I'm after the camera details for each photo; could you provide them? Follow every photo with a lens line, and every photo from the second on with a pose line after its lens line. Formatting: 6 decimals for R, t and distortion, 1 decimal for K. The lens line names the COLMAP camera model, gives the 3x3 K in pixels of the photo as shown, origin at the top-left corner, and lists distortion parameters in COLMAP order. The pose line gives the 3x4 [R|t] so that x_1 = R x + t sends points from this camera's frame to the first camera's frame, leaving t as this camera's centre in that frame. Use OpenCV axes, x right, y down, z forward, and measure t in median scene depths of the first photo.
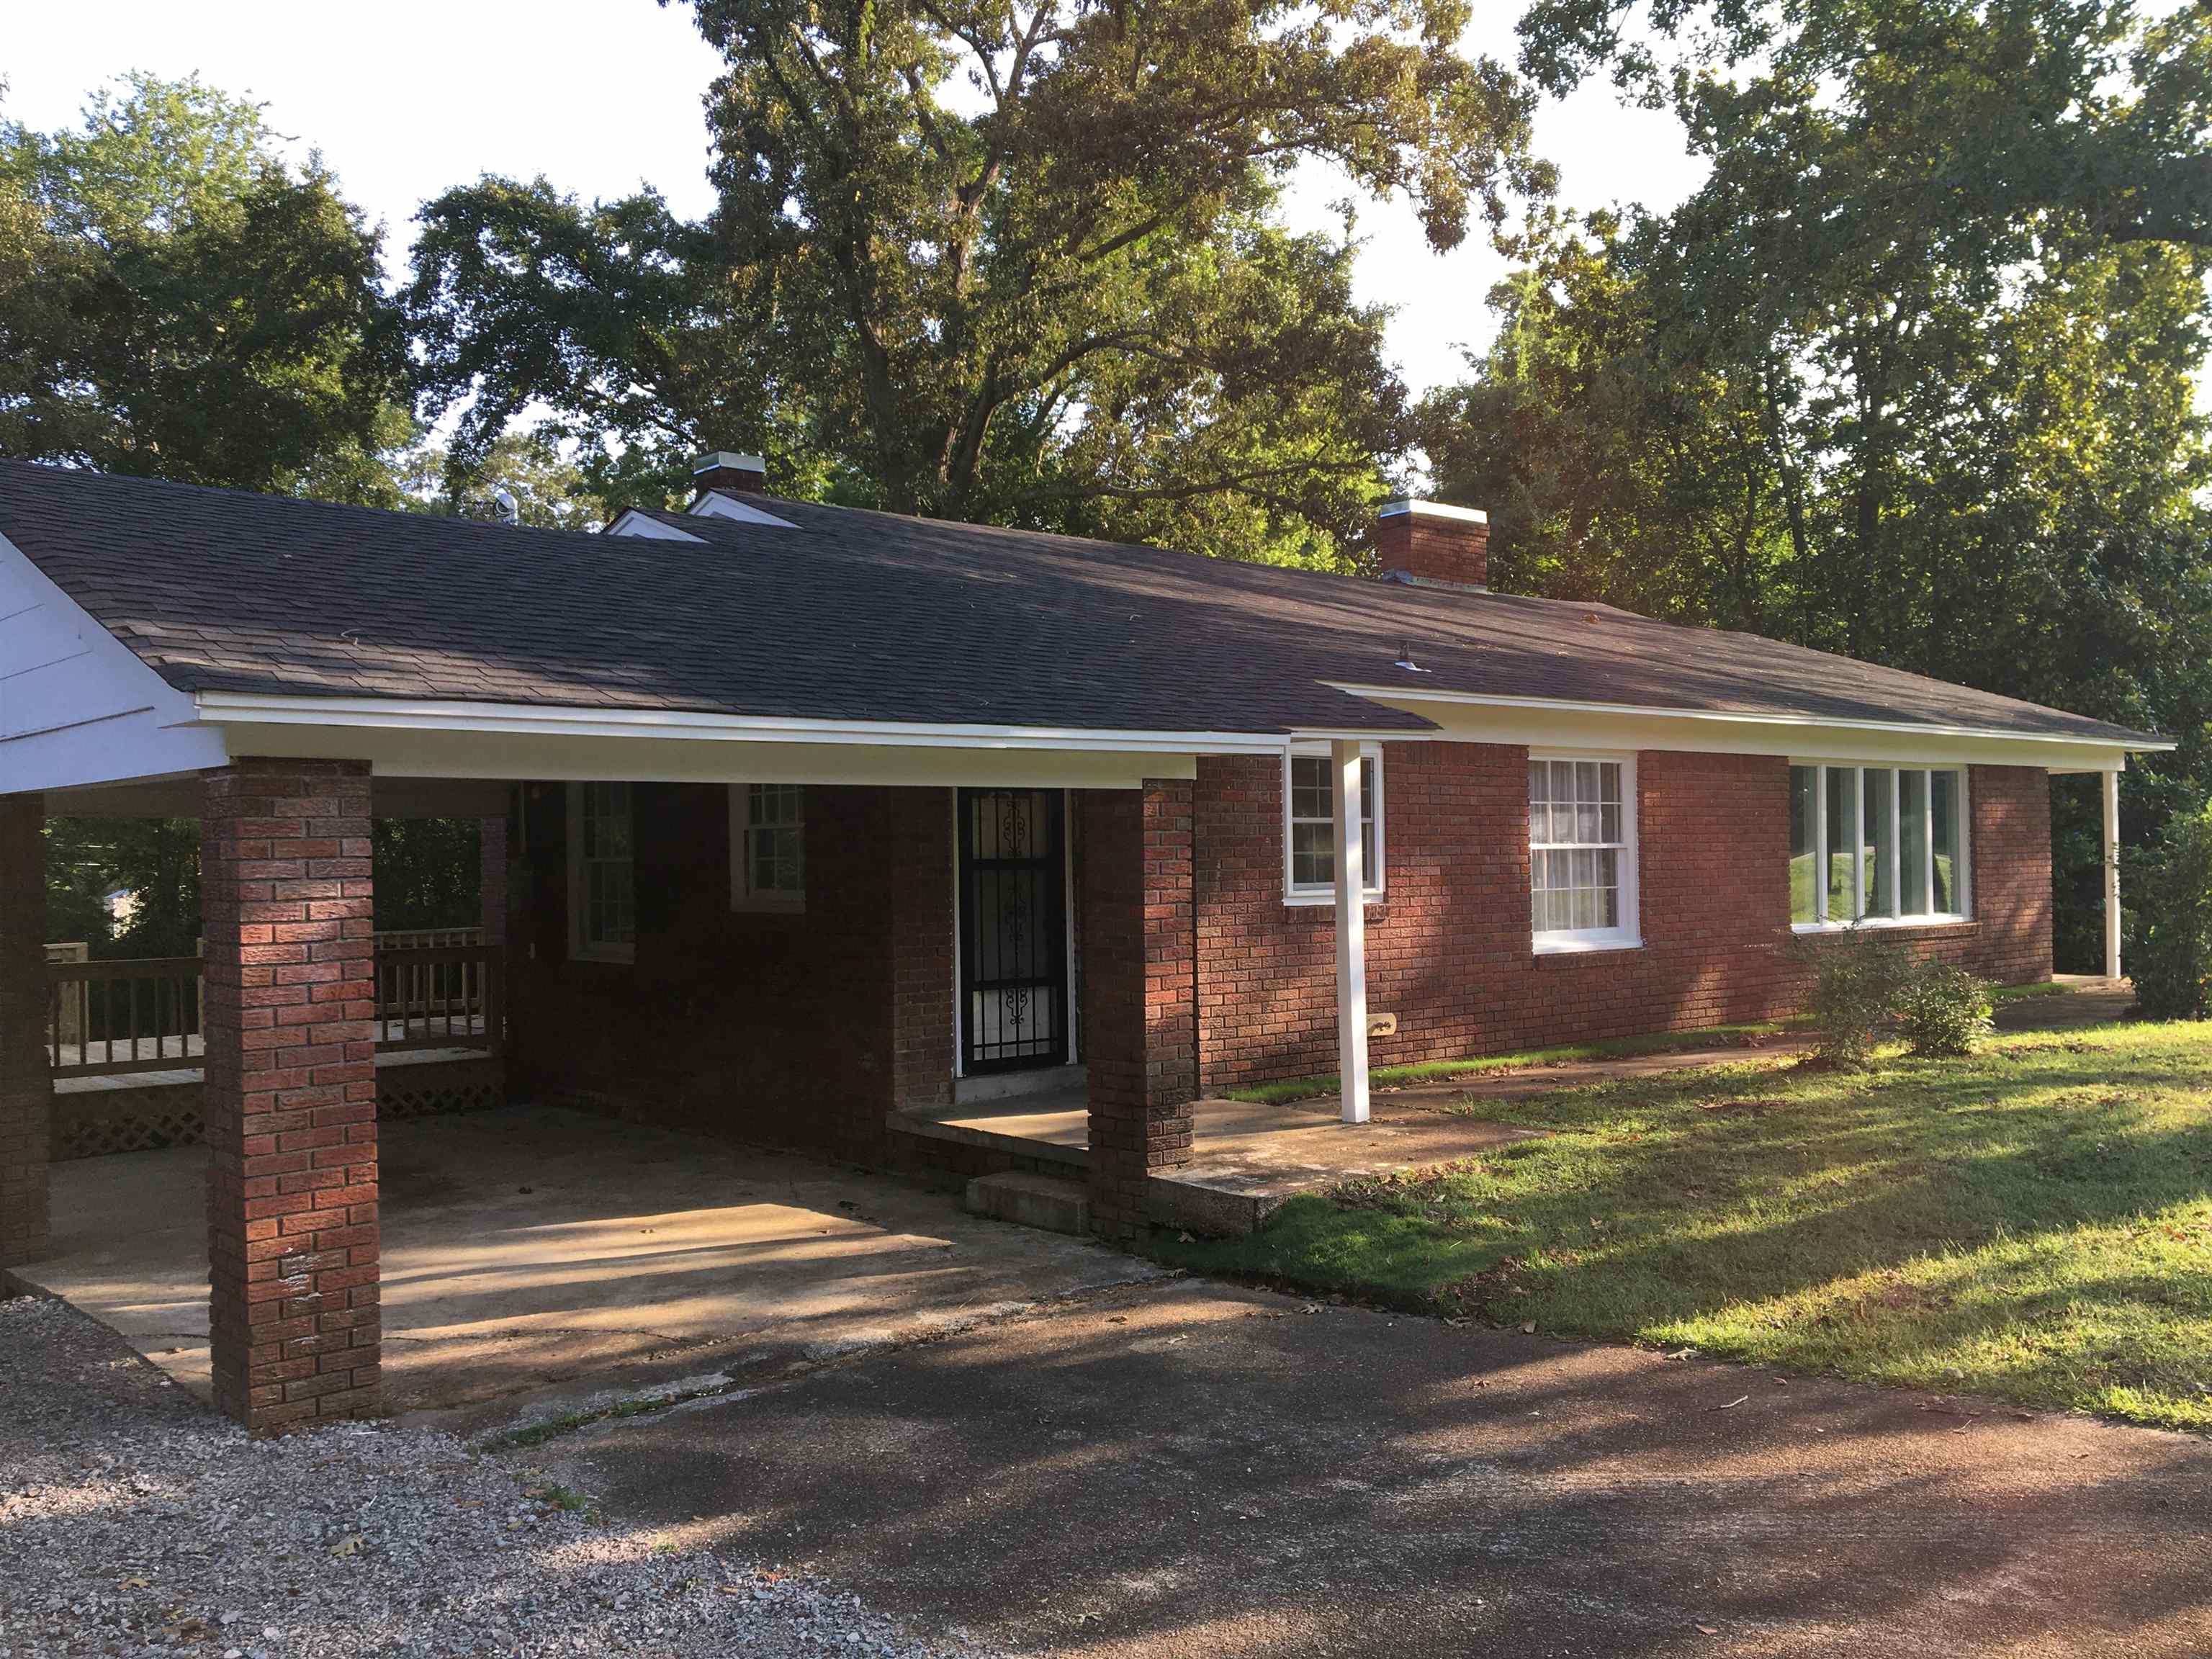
lens RADIAL K [[1879.1, 0, 1114.0], [0, 1879.1, 838.6], [0, 0, 1]] dist [0.075228, -0.078763]
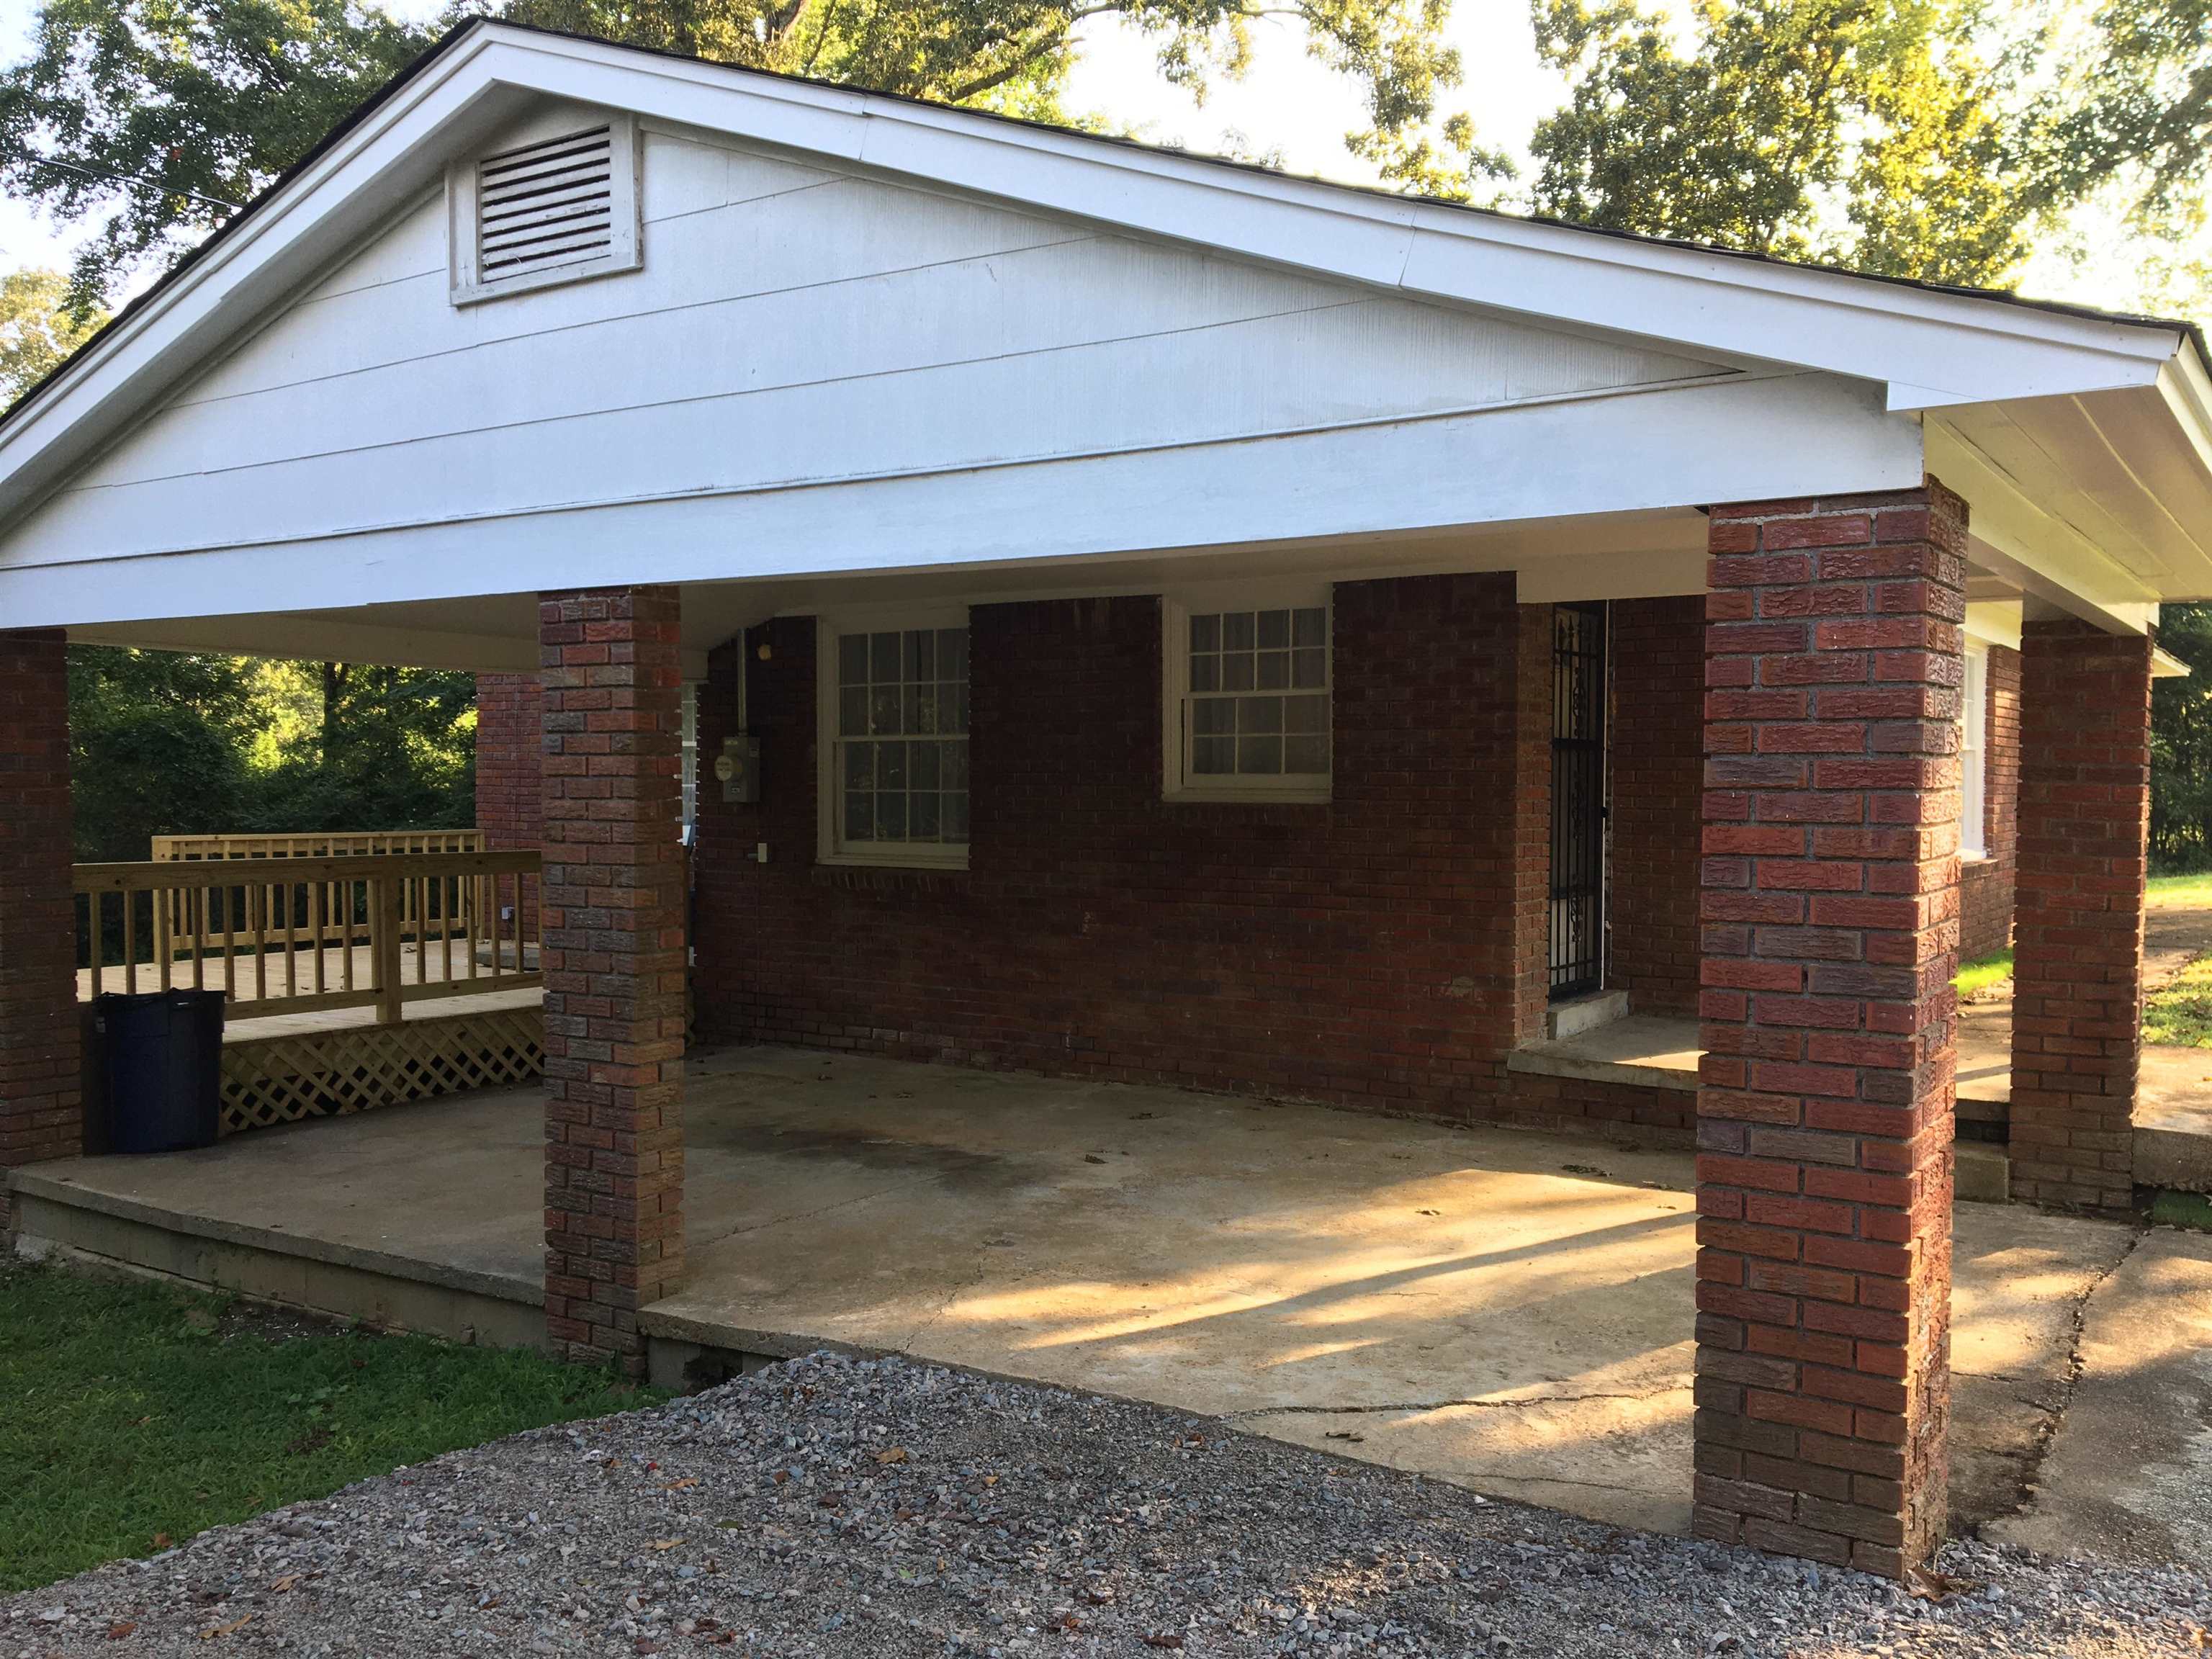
lens RADIAL K [[1879.1, 0, 1098.9], [0, 1879.1, 812.1], [0, 0, 1]] dist [0.075228, -0.078763]
pose [[0.966051, 0.012312, 0.258056, -0.399204], [-0.018699, 0.999576, 0.022310, 0.023465], [-0.257672, -0.026378, 0.965872, 0.217389]]
